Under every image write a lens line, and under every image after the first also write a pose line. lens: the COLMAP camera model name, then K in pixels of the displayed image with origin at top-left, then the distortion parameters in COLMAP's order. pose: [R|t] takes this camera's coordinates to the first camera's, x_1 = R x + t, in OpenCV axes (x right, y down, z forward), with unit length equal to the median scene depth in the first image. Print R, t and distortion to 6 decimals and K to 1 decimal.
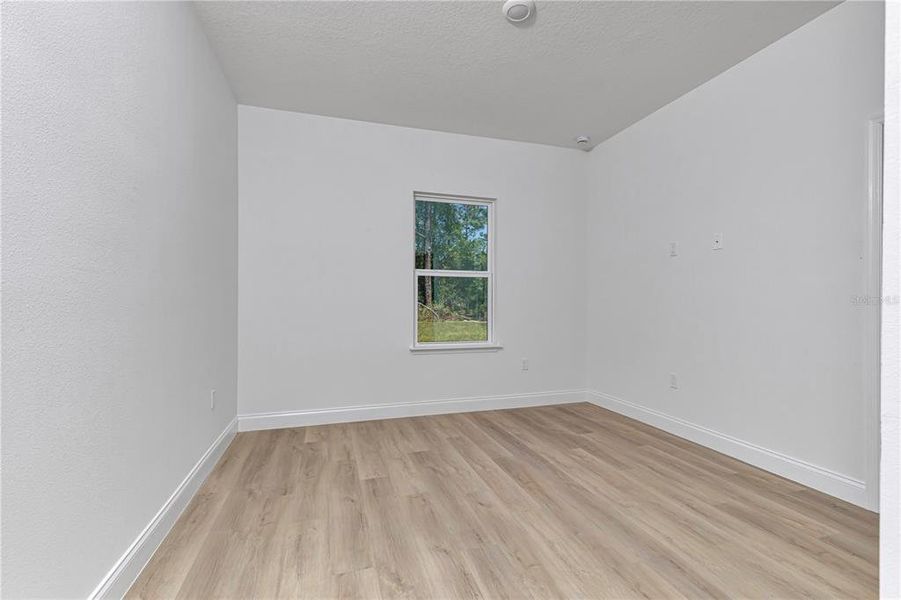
lens RADIAL K [[400.7, 0, 450.5], [0, 400.7, 300.0], [0, 0, 1]] dist [0.001056, -0.000030]
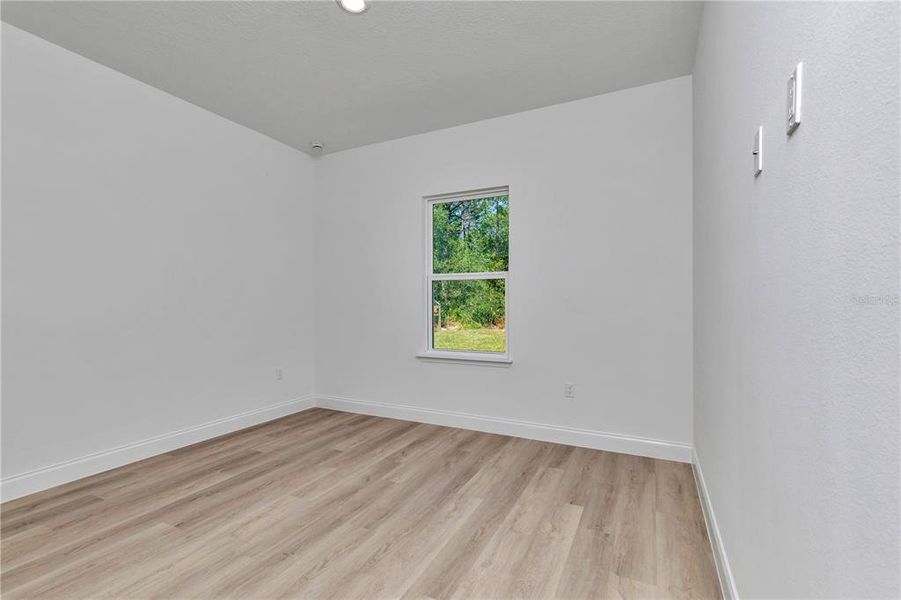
lens RADIAL K [[400.7, 0, 450.5], [0, 400.7, 300.0], [0, 0, 1]] dist [0.001056, -0.000030]
pose [[0.716336, -0.001902, -0.697753, 0.624994], [0.001084, 0.999998, -0.001613, -0.011294], [0.697754, 0.000399, 0.716337, 0.321293]]
